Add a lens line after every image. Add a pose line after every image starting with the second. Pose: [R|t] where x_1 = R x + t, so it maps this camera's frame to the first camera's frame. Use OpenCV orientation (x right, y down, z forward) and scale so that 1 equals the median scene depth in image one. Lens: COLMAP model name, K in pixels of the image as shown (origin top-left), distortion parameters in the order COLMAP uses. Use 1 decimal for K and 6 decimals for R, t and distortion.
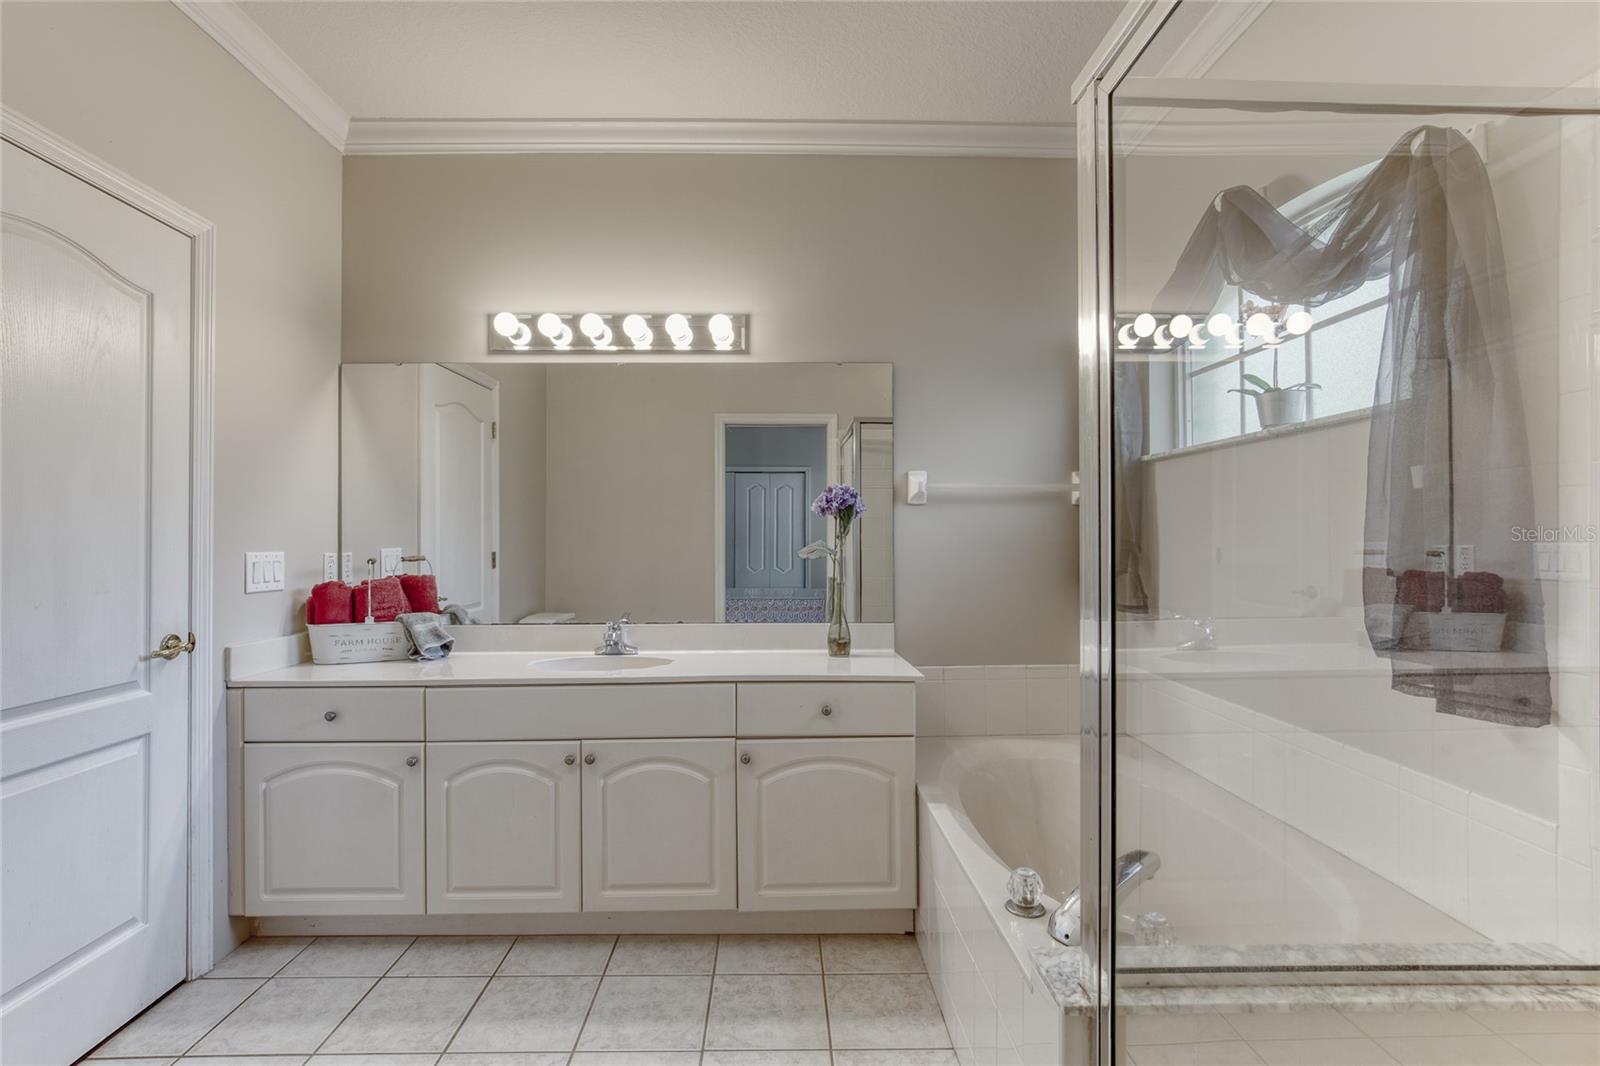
lens RADIAL K [[743.3, 0, 790.8], [0, 743.3, 533.9], [0, 0, 1]] dist [-0.007773, 0.001537]
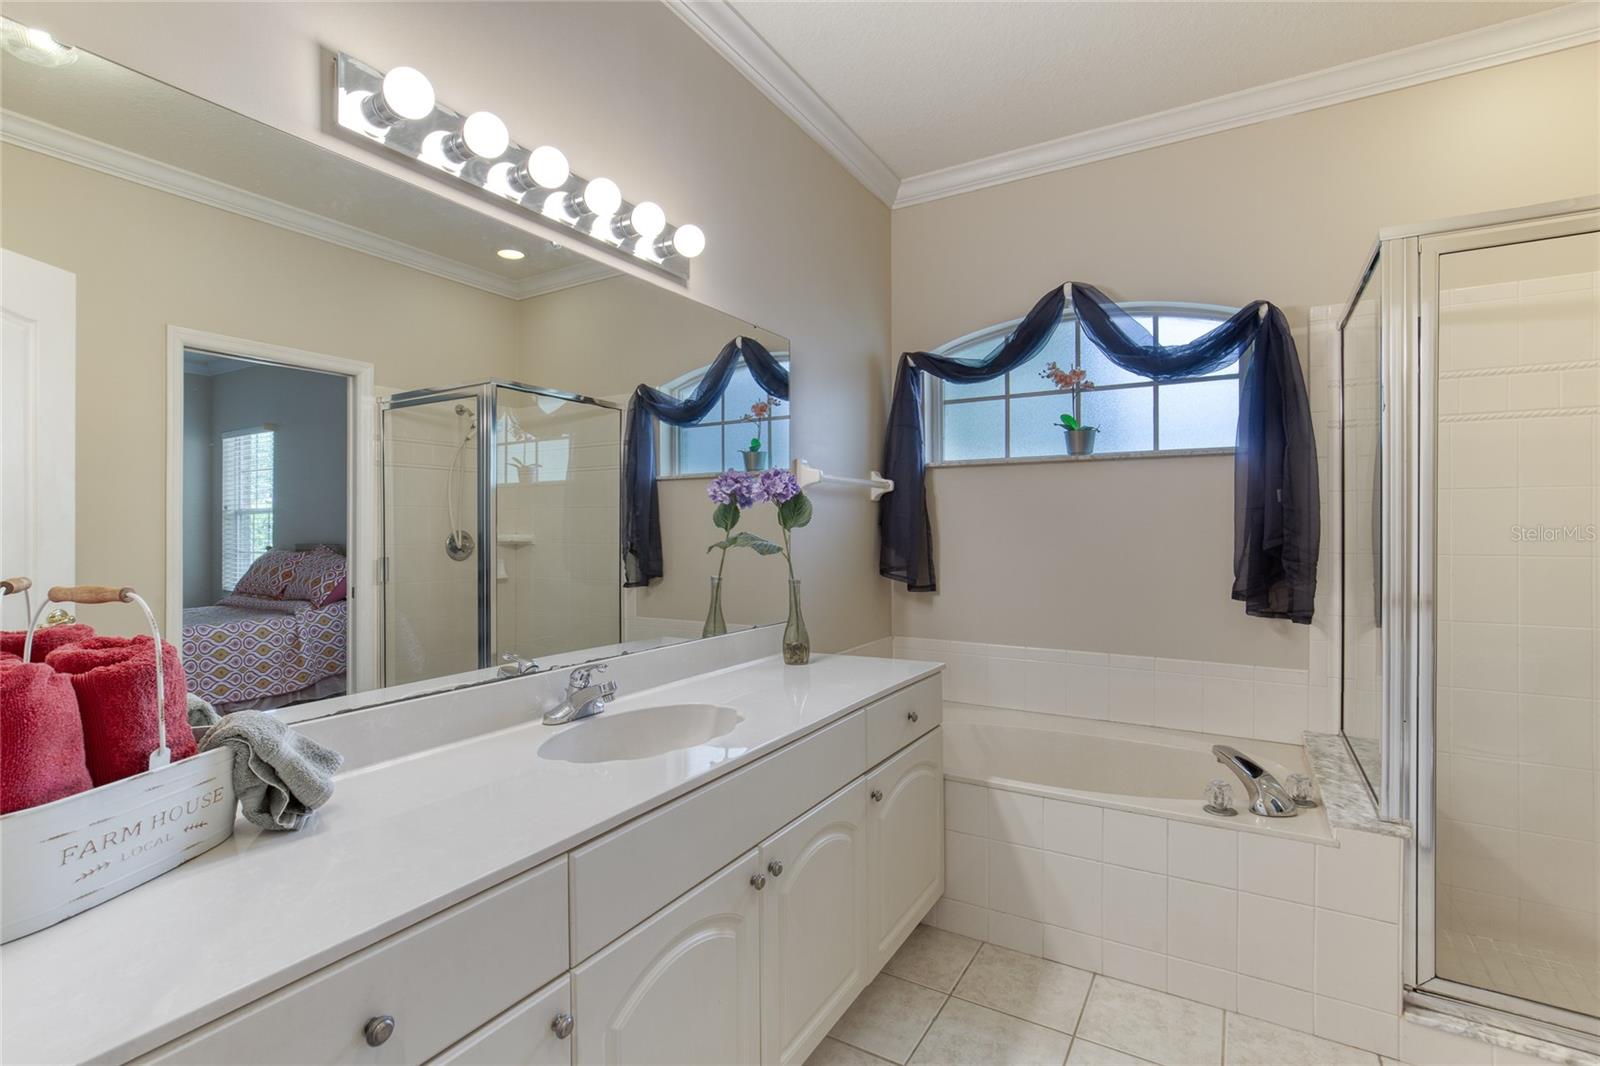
lens RADIAL K [[736.9, 0, 792.4], [0, 736.9, 533.3], [0, 0, 1]] dist [-0.010830, 0.002165]
pose [[0.534071, -0.001636, 0.845438, -0.816203], [-0.003643, 0.999984, 0.004236, 0.007012], [-0.845431, -0.005342, 0.534057, 0.652903]]
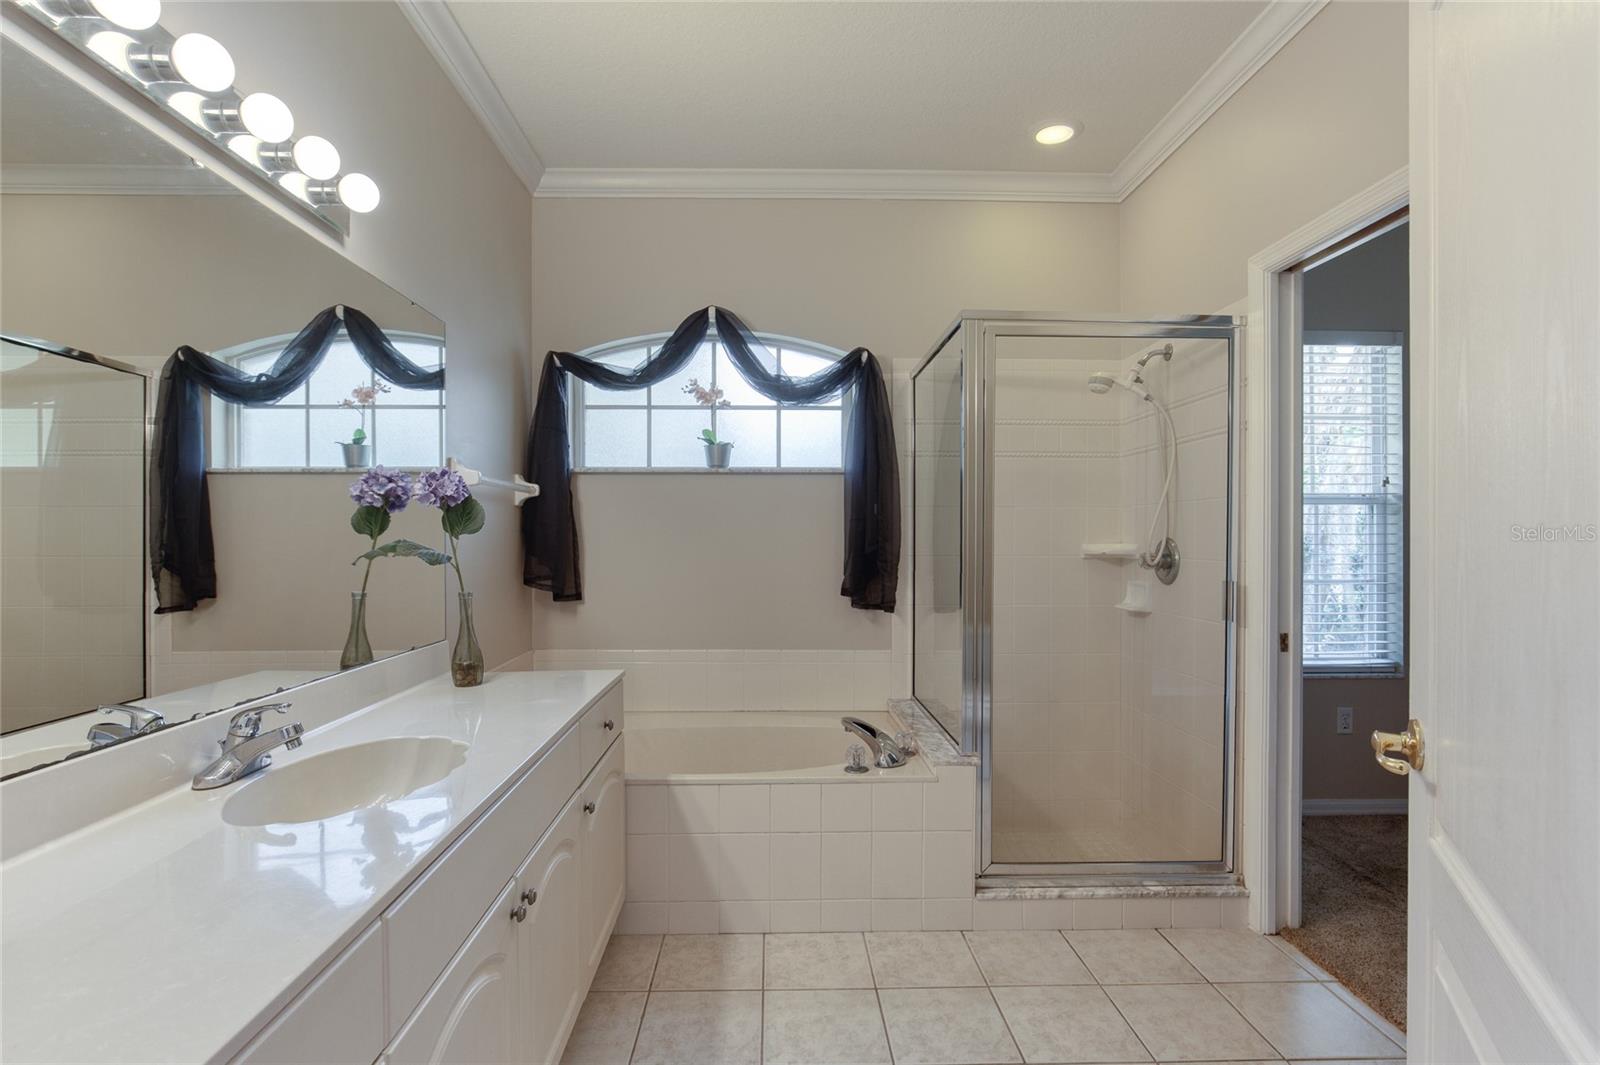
lens RADIAL K [[762.9, 0, 789.5], [0, 762.9, 546.1], [0, 0, 1]] dist [-0.007019, 0.000376]
pose [[-0.004321, -0.008471, 0.999955, -0.903743], [-0.002666, 0.999961, 0.008459, 0.008953], [-0.999987, -0.002629, -0.004344, 0.794628]]
